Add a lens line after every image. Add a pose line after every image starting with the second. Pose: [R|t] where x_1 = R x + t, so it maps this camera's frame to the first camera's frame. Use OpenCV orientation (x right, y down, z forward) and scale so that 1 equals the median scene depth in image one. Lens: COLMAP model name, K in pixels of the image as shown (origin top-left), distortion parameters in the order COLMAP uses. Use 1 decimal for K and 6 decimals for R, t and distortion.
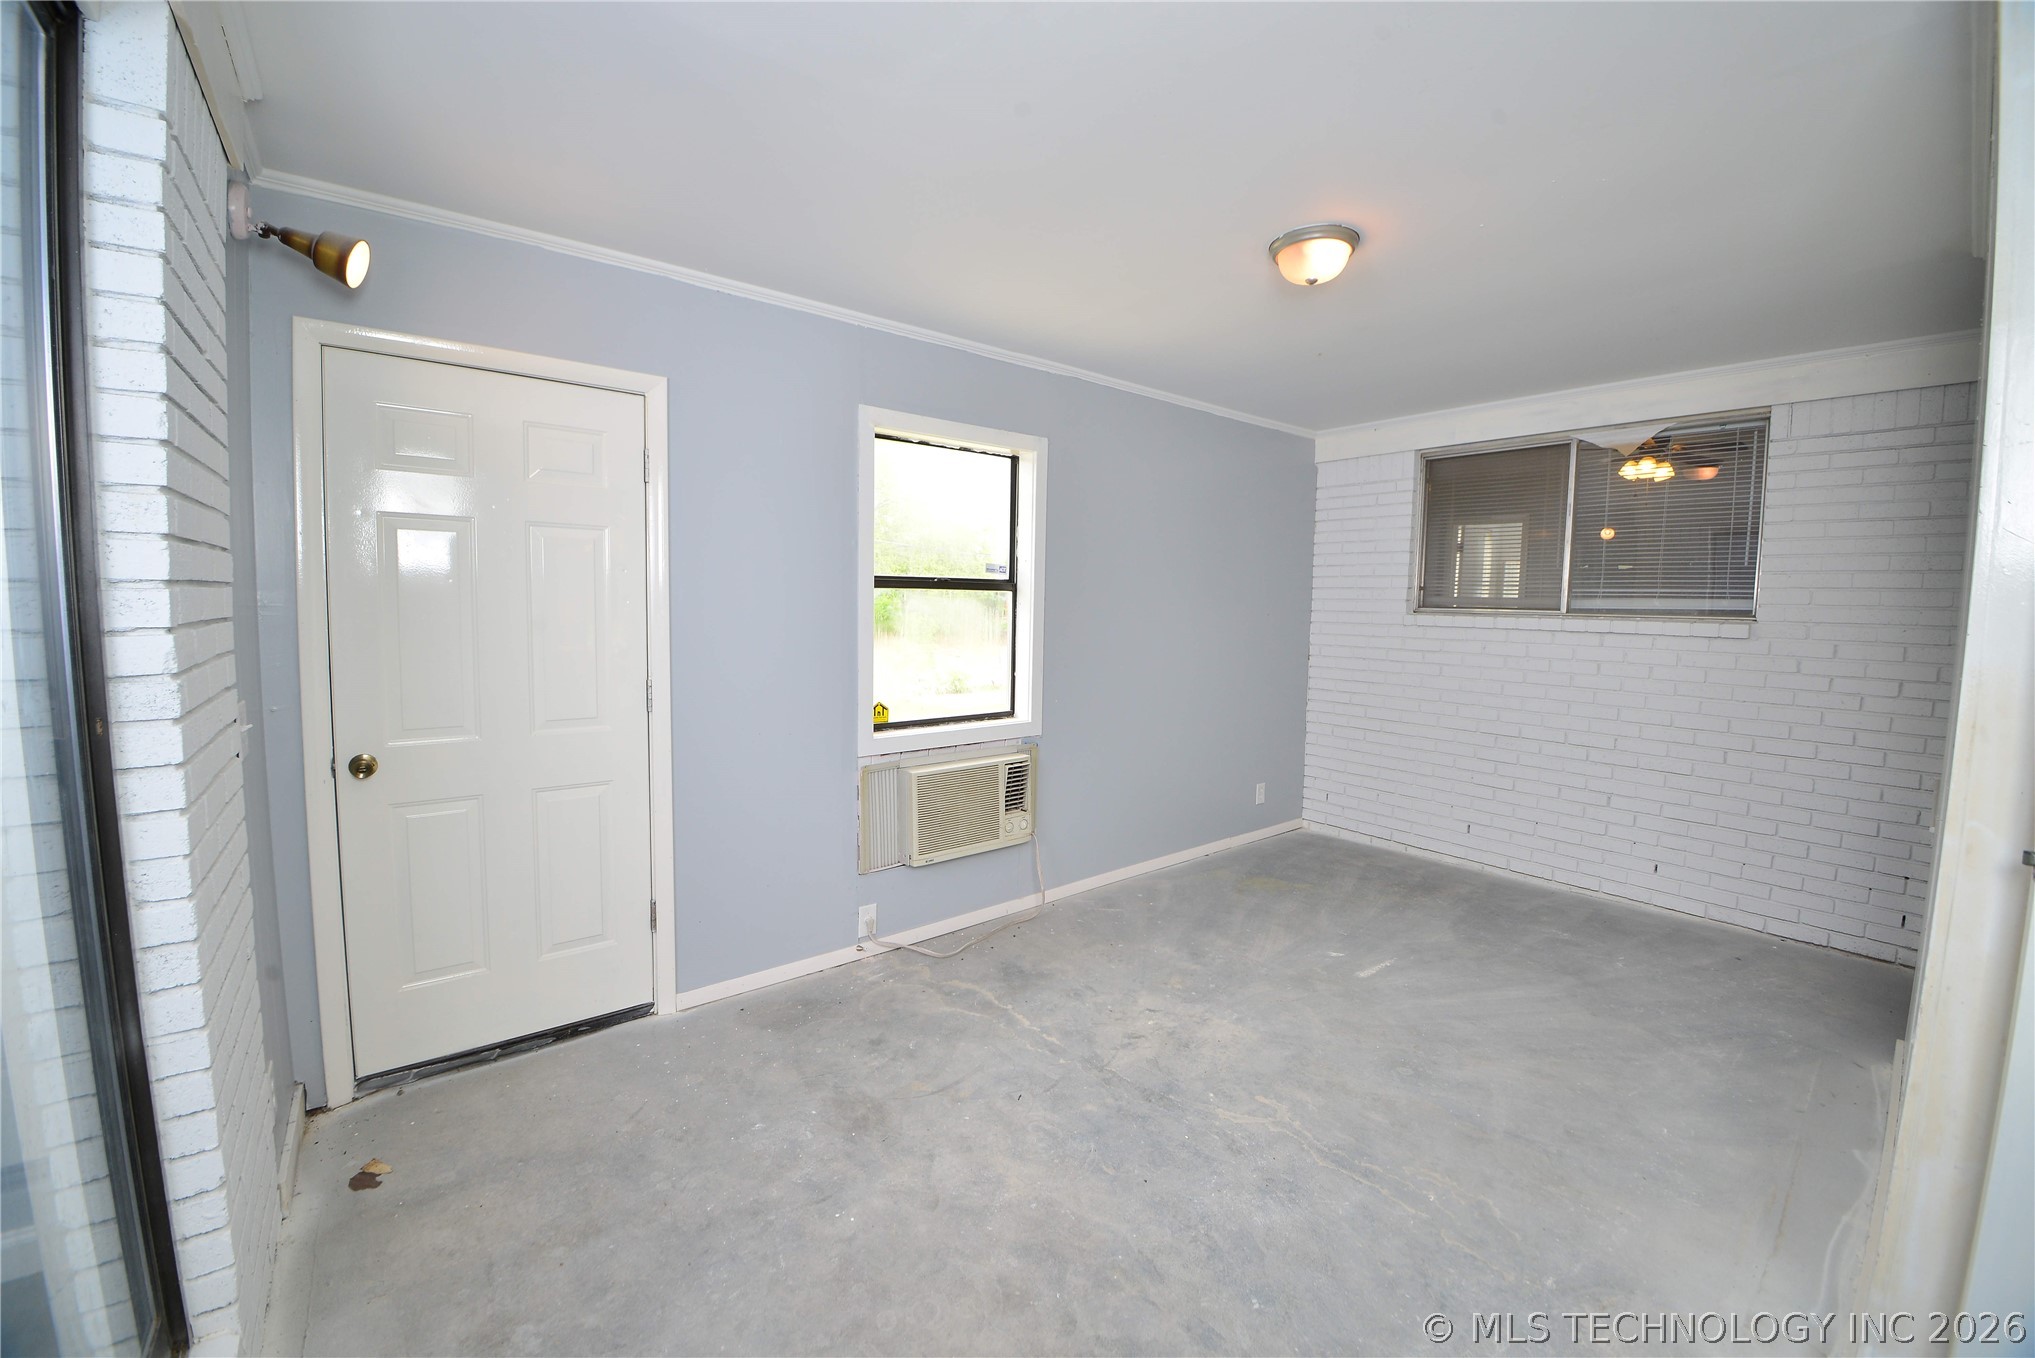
lens RADIAL K [[793.5, 0, 1019.5], [0, 793.5, 673.0], [0, 0, 1]] dist [-0.043259, -0.000434]
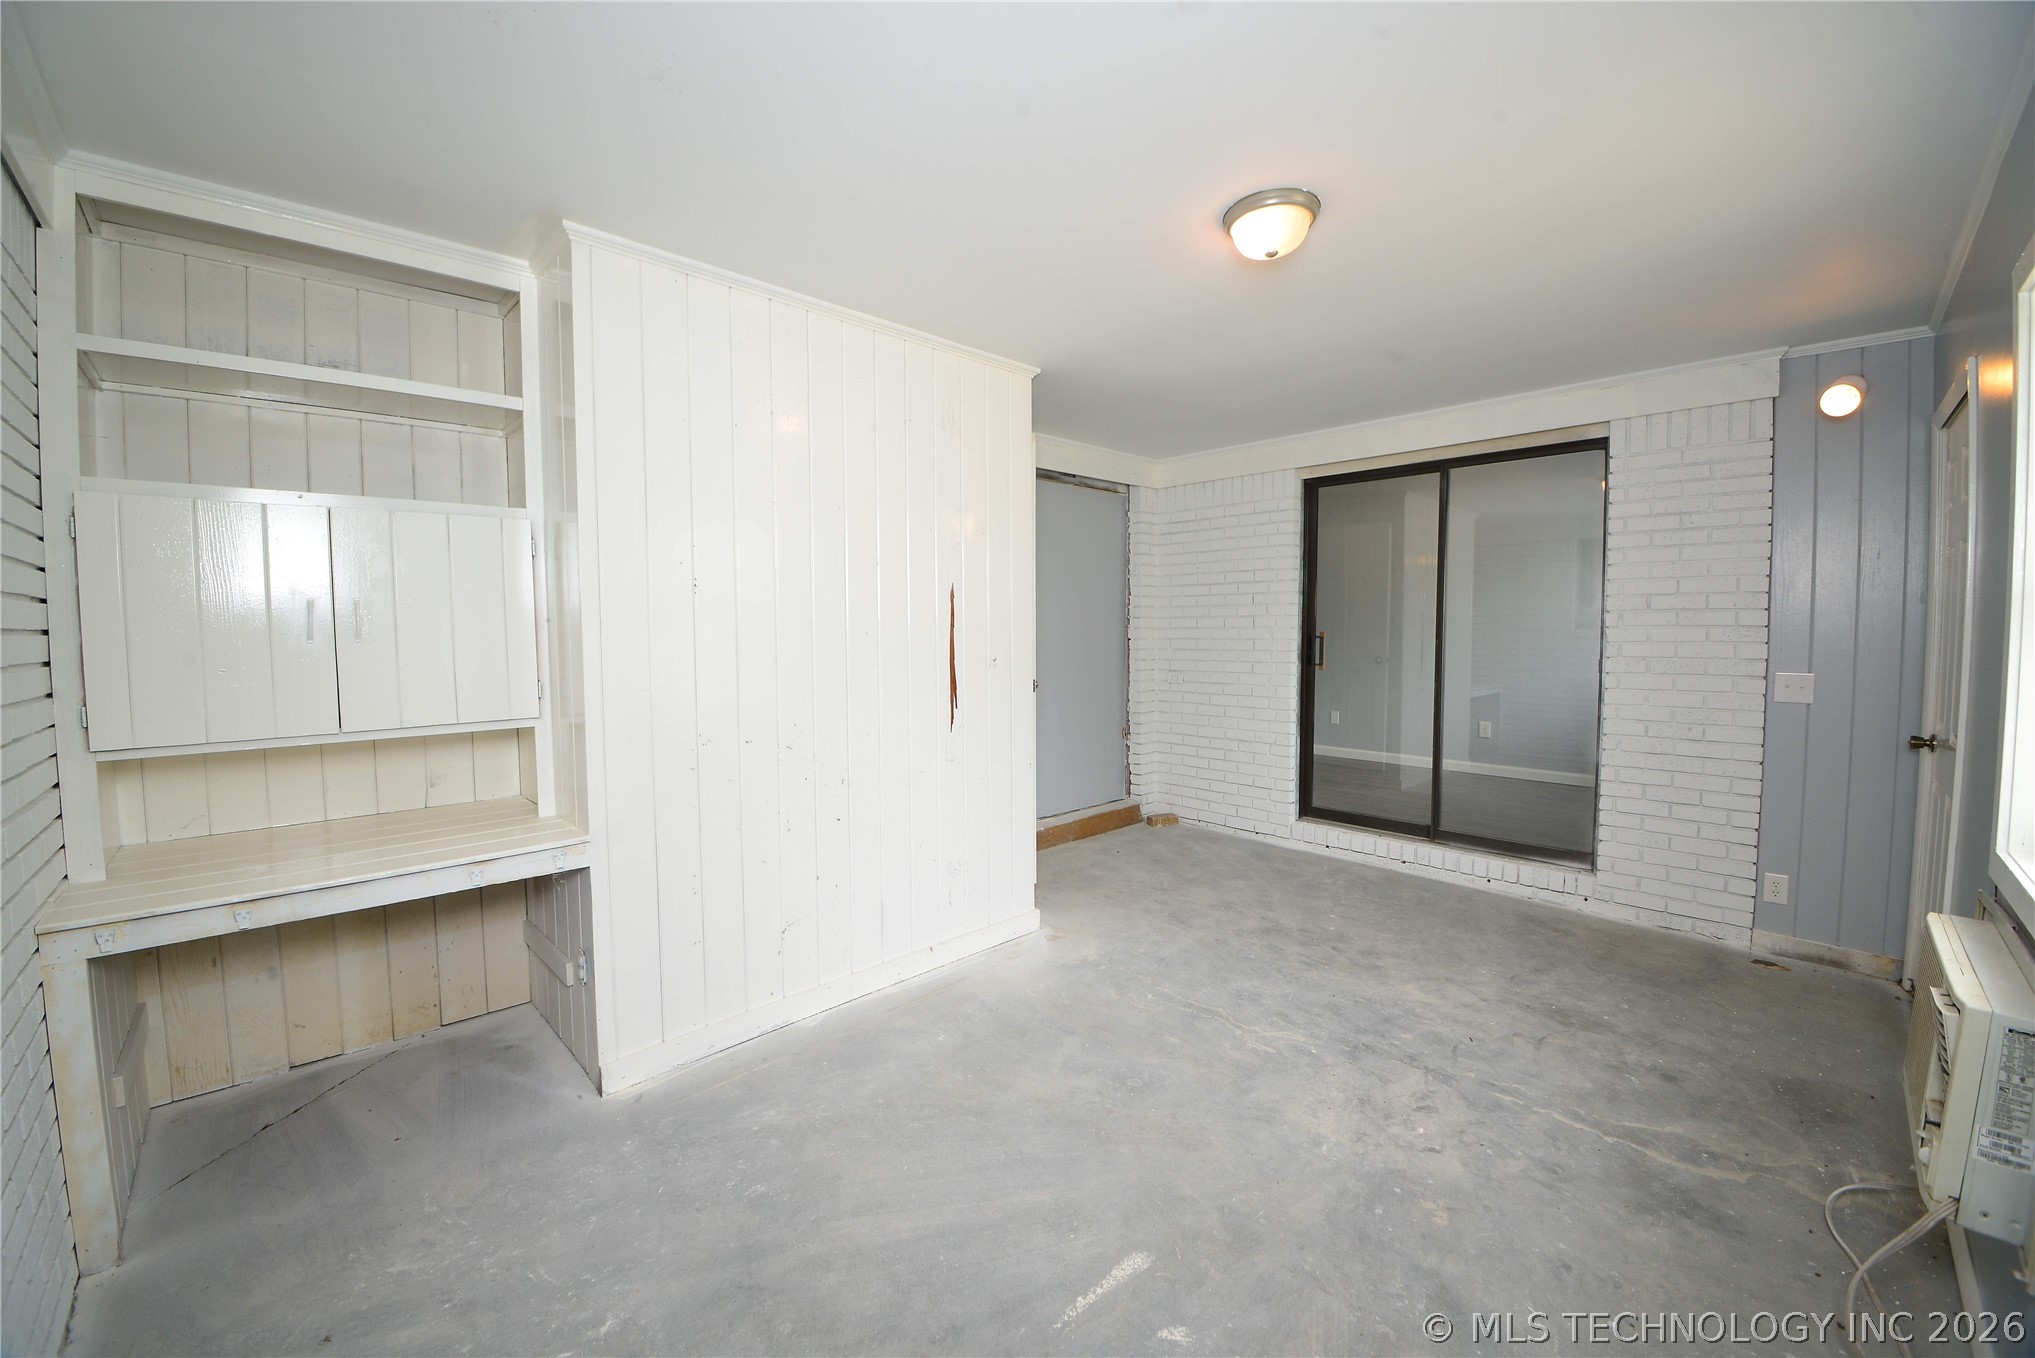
lens RADIAL K [[793.5, 0, 1019.5], [0, 793.5, 673.0], [0, 0, 1]] dist [-0.043259, -0.000434]
pose [[-0.995296, 0.002900, -0.096837, 0.731427], [-0.011540, 0.988886, 0.148228, -0.146712], [0.096191, 0.148648, -0.984201, 1.874888]]
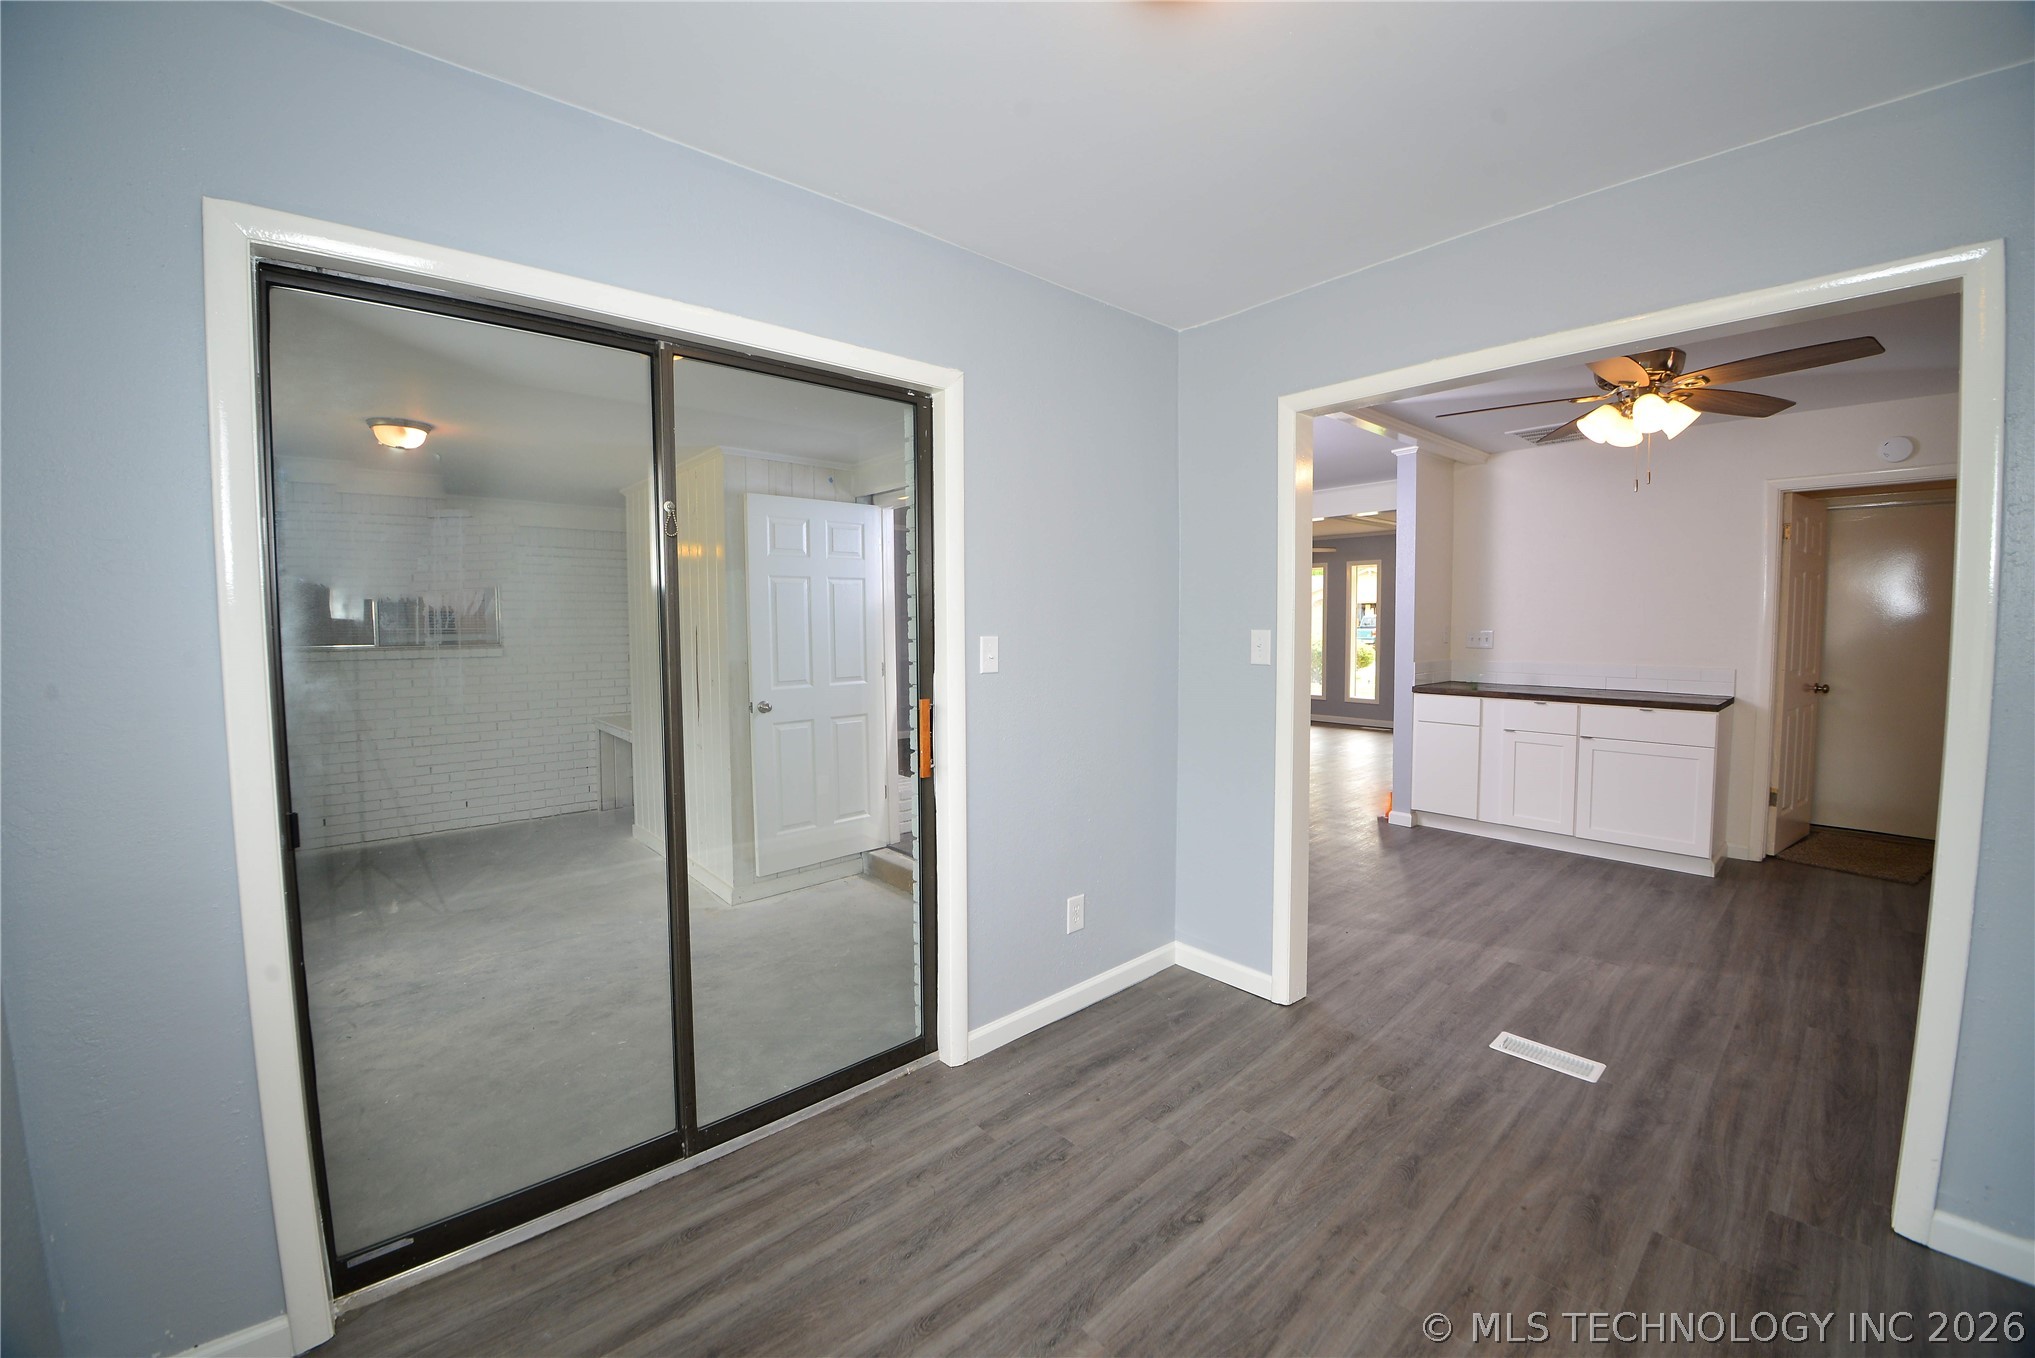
lens RADIAL K [[793.5, 0, 1019.5], [0, 793.5, 673.0], [0, 0, 1]] dist [-0.043259, -0.000434]
pose [[-0.052942, -0.089514, 0.994578, -1.235041], [0.093047, 0.991199, 0.094163, -0.090340], [-0.994253, 0.097527, -0.044147, -0.144413]]
